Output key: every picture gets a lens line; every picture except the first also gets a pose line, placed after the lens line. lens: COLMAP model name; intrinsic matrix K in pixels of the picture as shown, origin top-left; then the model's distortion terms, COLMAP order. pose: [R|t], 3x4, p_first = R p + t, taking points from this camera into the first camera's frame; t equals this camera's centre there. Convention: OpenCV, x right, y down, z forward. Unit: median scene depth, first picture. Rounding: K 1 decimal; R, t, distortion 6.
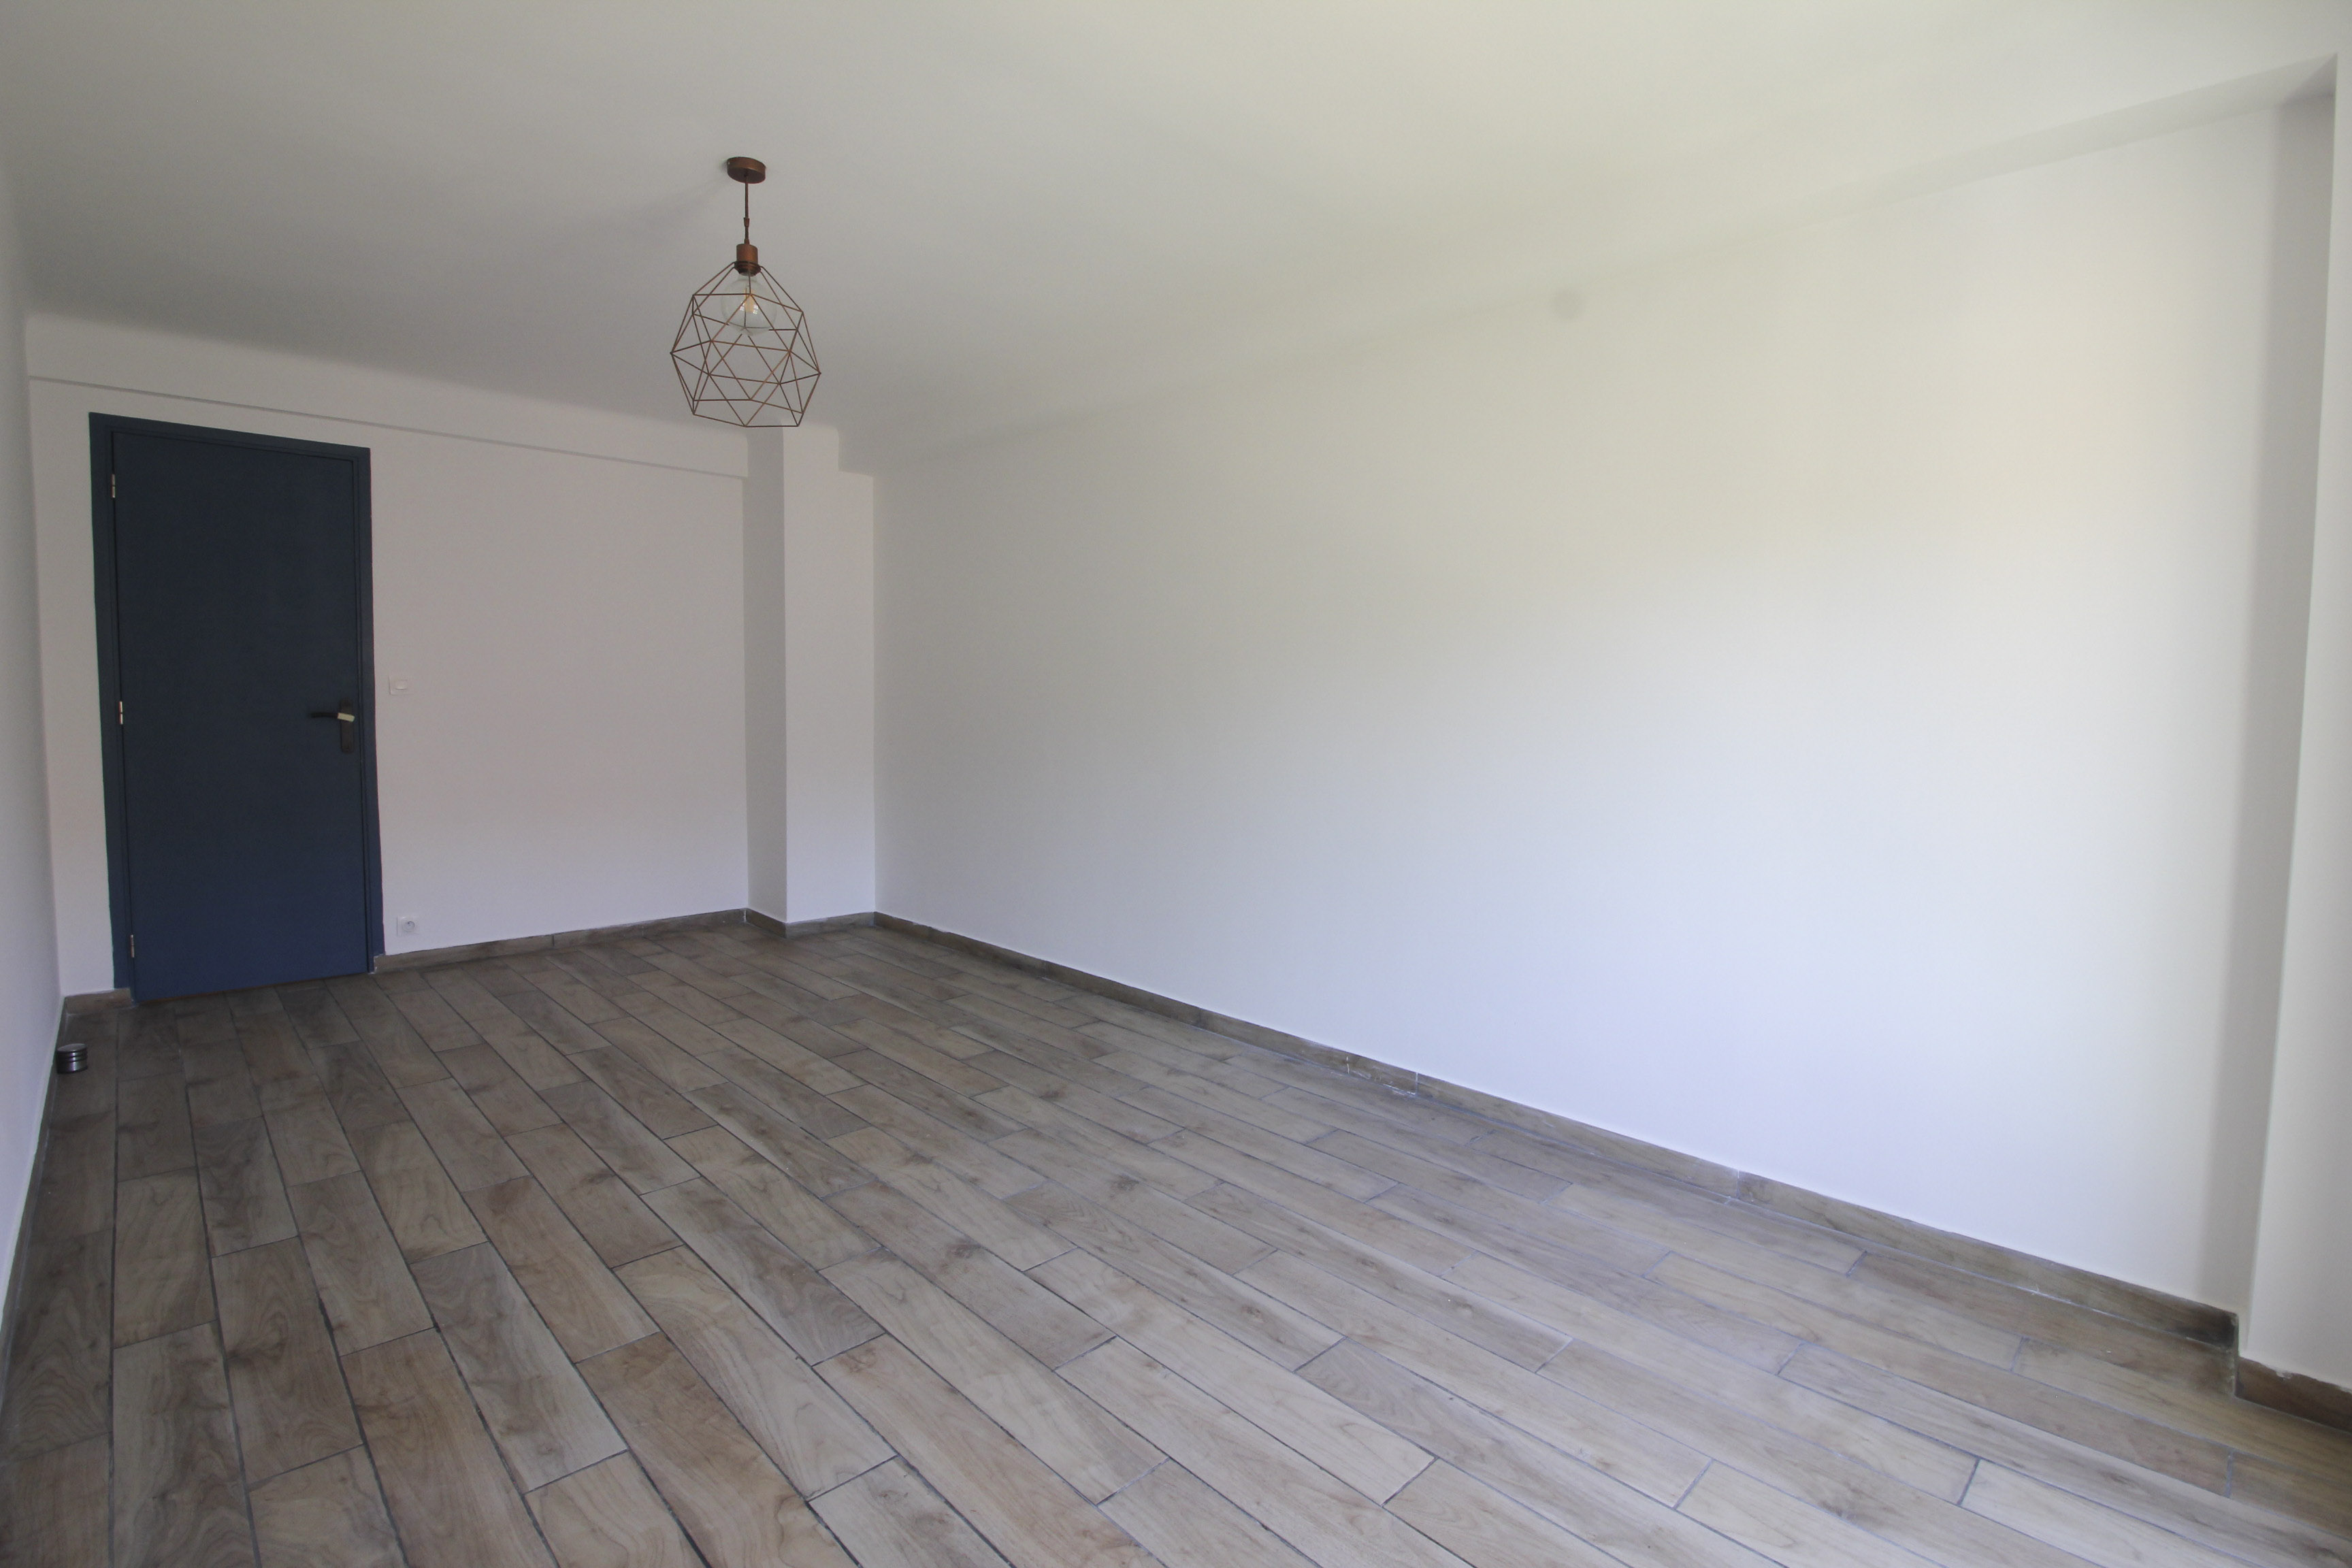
lens RADIAL K [[1088.5, 0, 1184.3], [0, 1088.5, 769.1], [0, 0, 1]] dist [-0.015432, -0.004900]
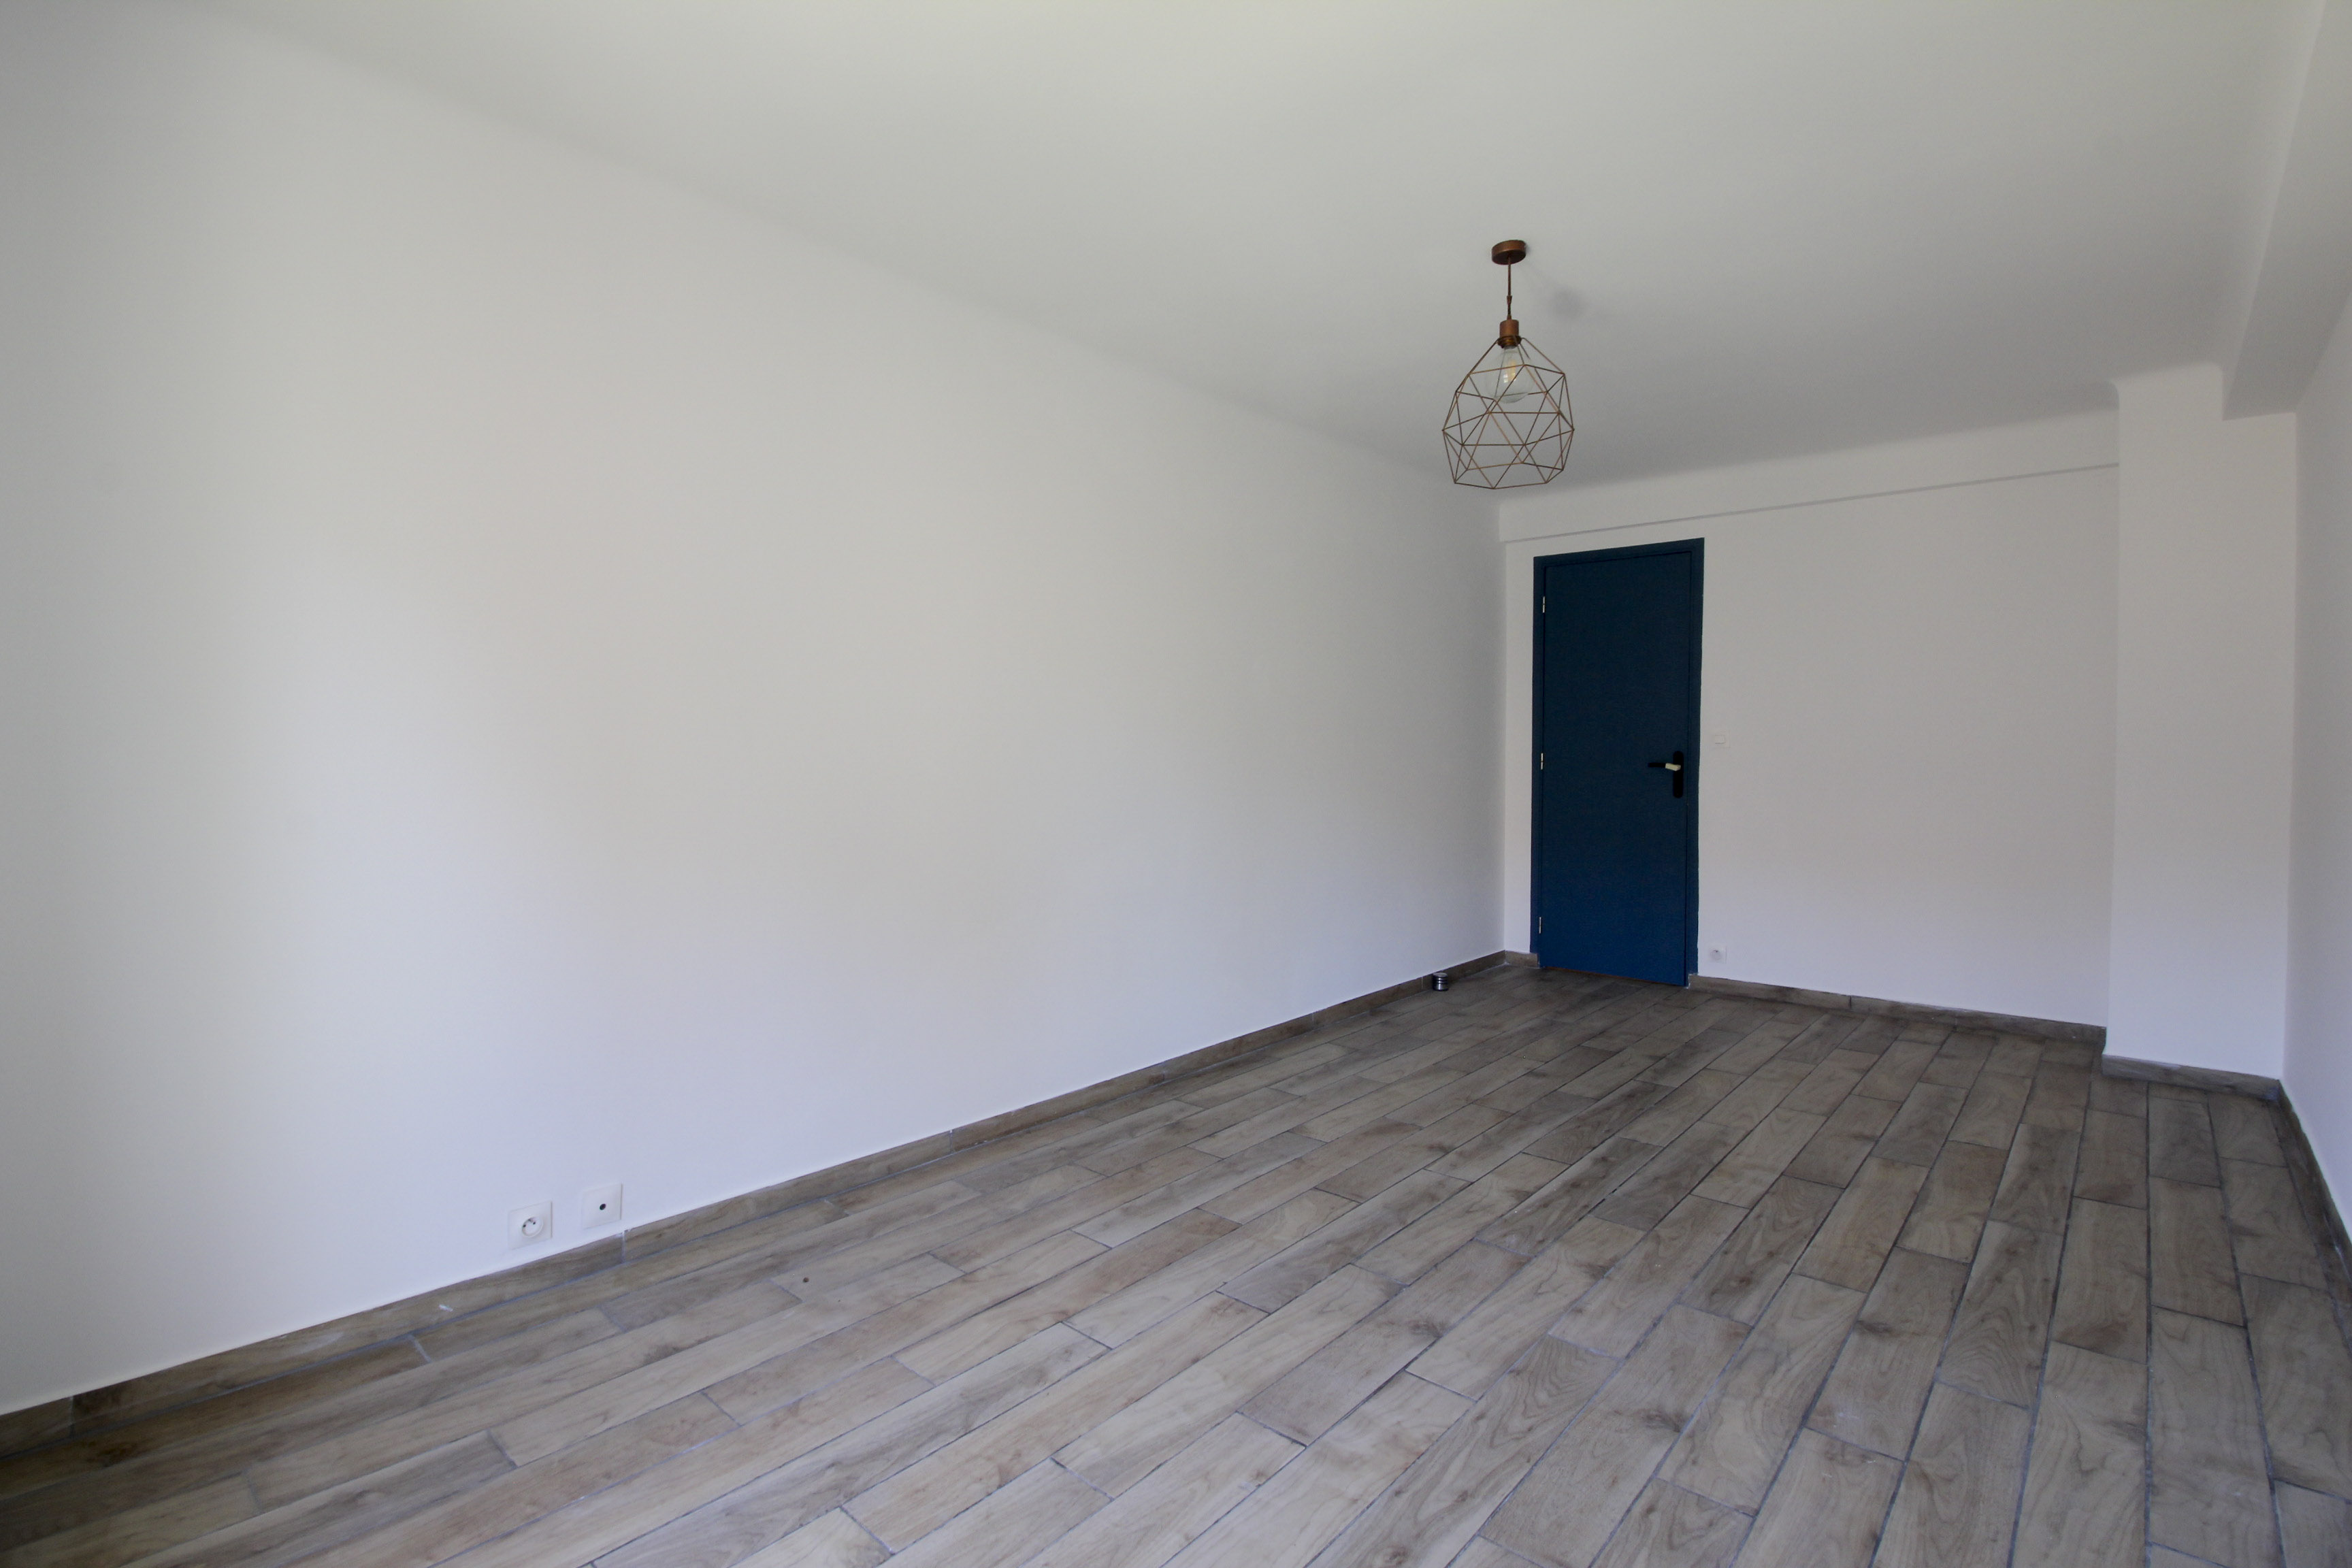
lens RADIAL K [[1088.5, 0, 1184.2], [0, 1088.5, 771.5], [0, 0, 1]] dist [-0.015432, -0.004900]
pose [[0.070979, 0.014383, -0.997374, 0.604285], [-0.069162, 0.997561, 0.009463, -0.026780], [0.995077, 0.068309, 0.071801, 0.590574]]
